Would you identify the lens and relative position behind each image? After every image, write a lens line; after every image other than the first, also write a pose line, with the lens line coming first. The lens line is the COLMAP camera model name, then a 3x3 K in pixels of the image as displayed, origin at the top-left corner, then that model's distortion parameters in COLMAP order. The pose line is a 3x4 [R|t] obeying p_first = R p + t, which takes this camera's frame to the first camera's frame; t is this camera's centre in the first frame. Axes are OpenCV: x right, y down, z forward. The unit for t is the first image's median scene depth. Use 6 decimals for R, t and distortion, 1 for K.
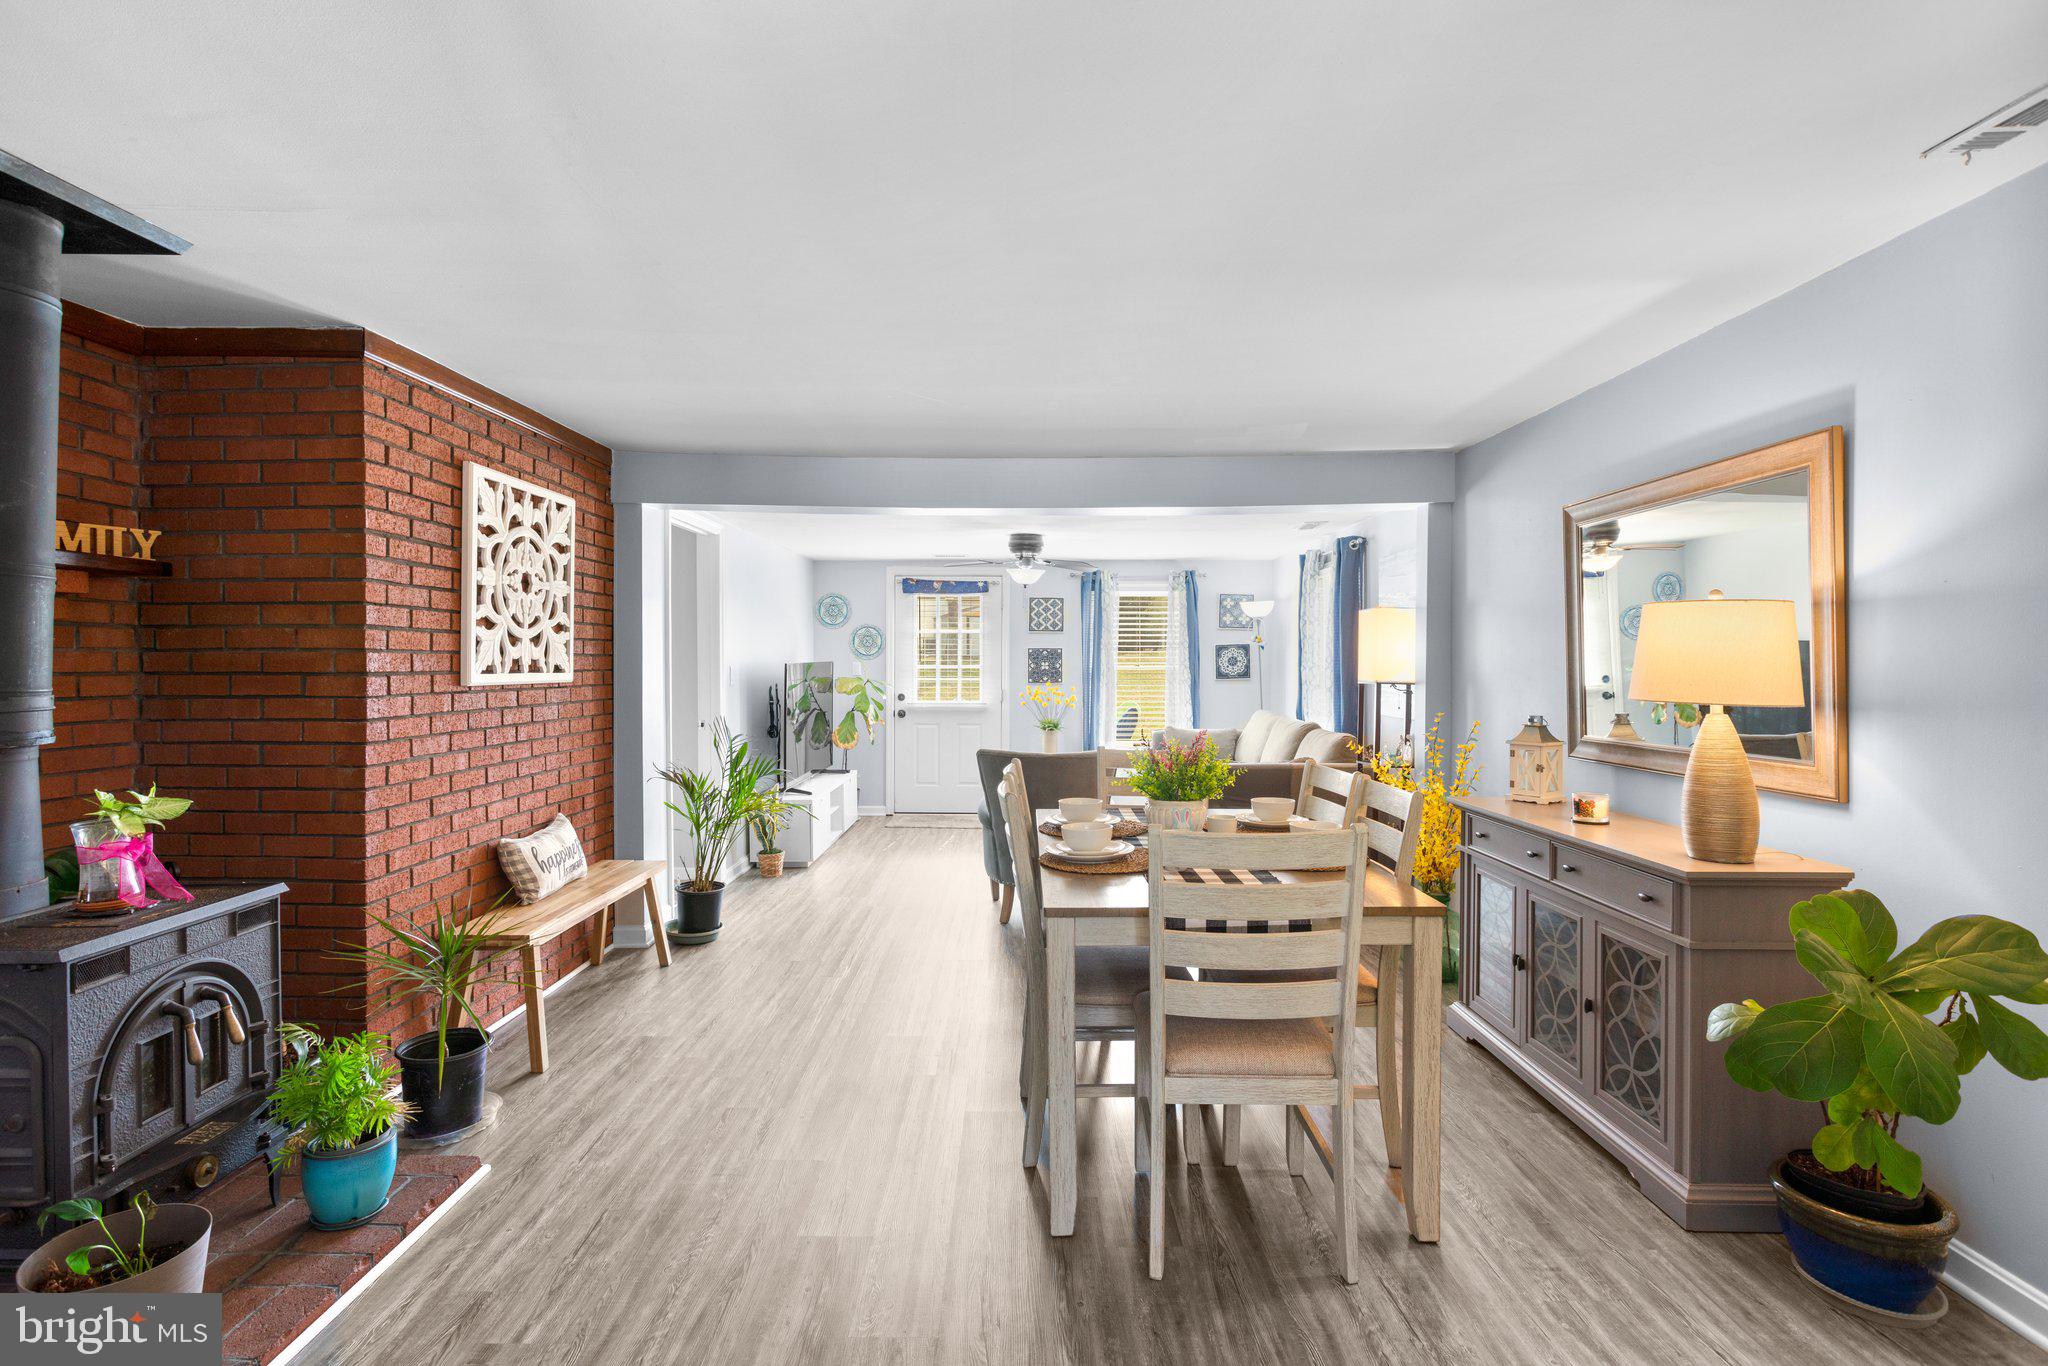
lens RADIAL K [[982.1, 0, 1014.4], [0, 982.1, 673.2], [0, 0, 1]] dist [-0.025108, 0.013029]
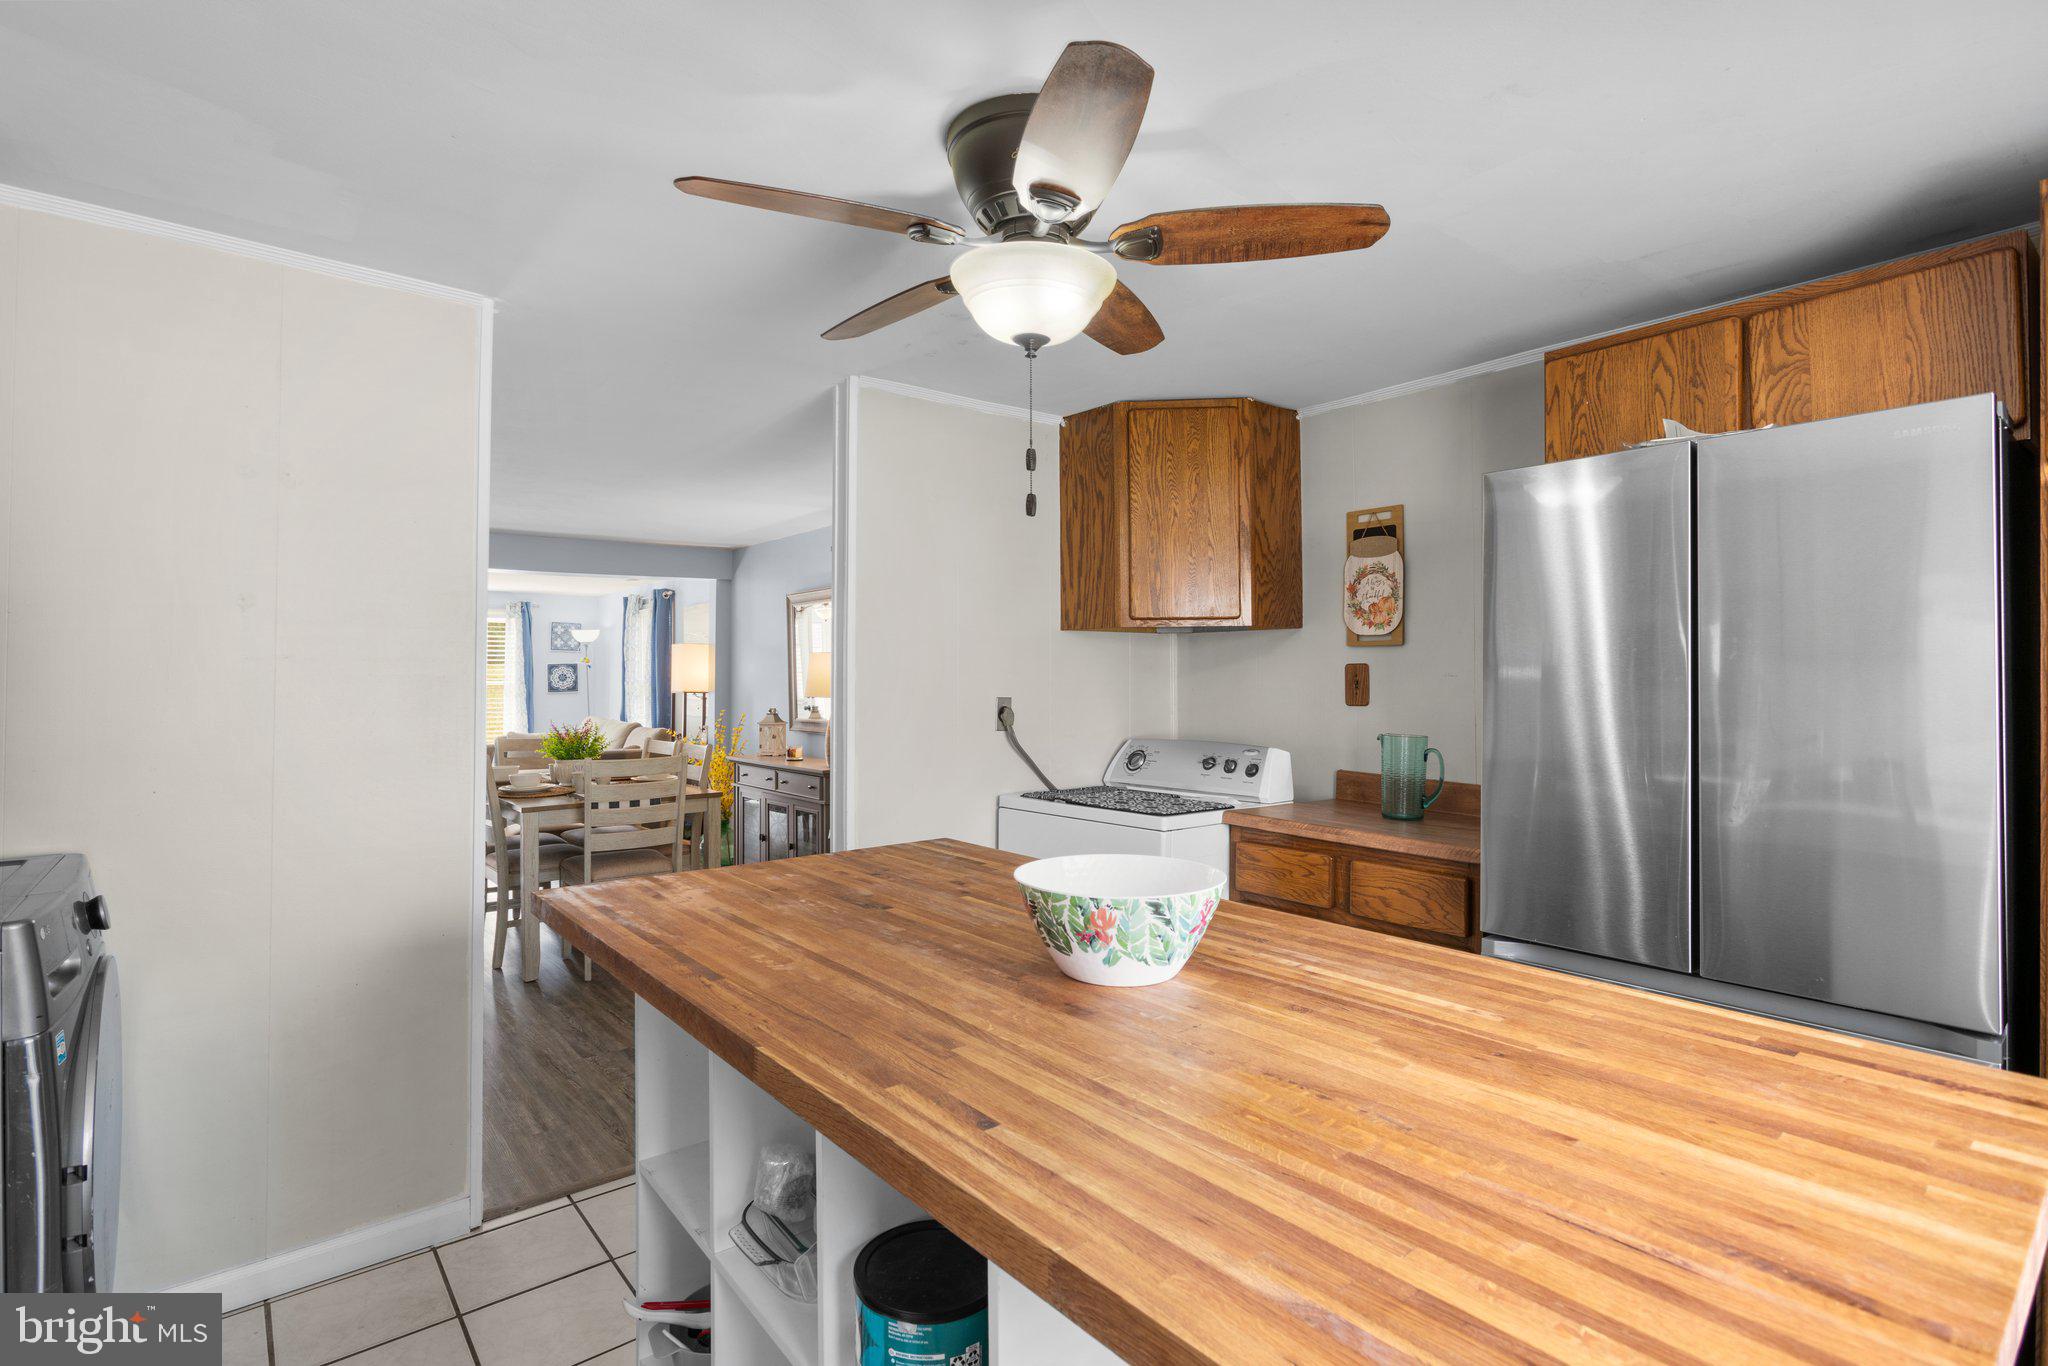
lens RADIAL K [[982.1, 0, 1027.7], [0, 982.1, 669.4], [0, 0, 1]] dist [-0.025108, 0.013029]
pose [[0.762632, 0.003678, 0.646822, -0.263379], [0.008128, 0.999850, -0.015269, 0.002324], [-0.646781, 0.016902, 0.762488, -0.646943]]
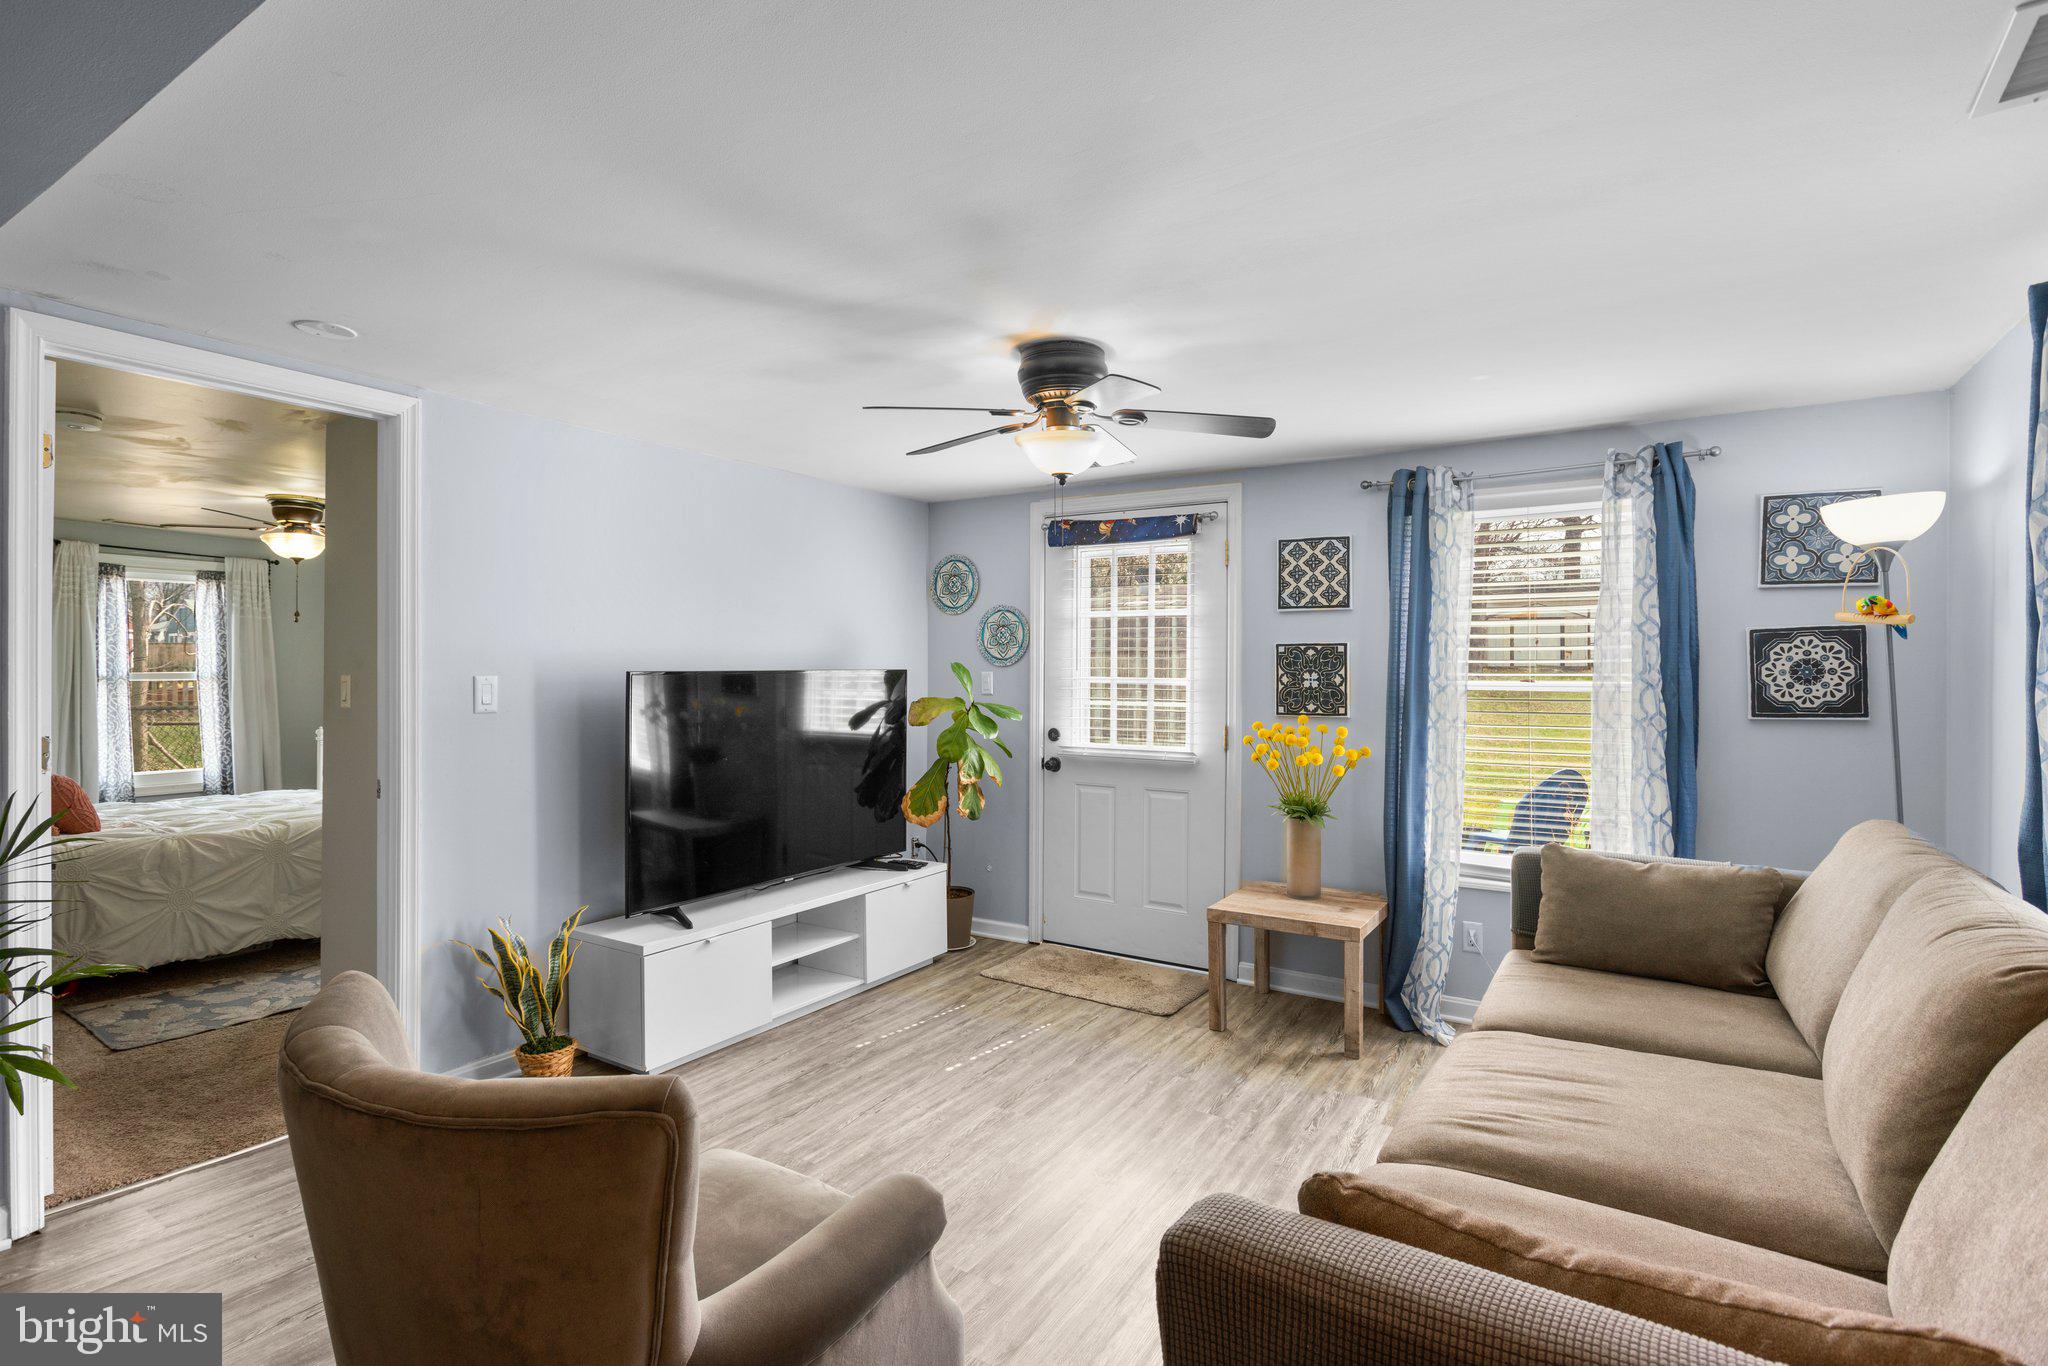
lens RADIAL K [[982.1, 0, 1016.1], [0, 982.1, 669.4], [0, 0, 1]] dist [-0.025108, 0.013029]
pose [[0.845199, 0.001655, -0.534450, 0.354019], [-0.010902, 0.999841, -0.014145, -0.009591], [0.534341, 0.017782, 0.845082, 1.116461]]
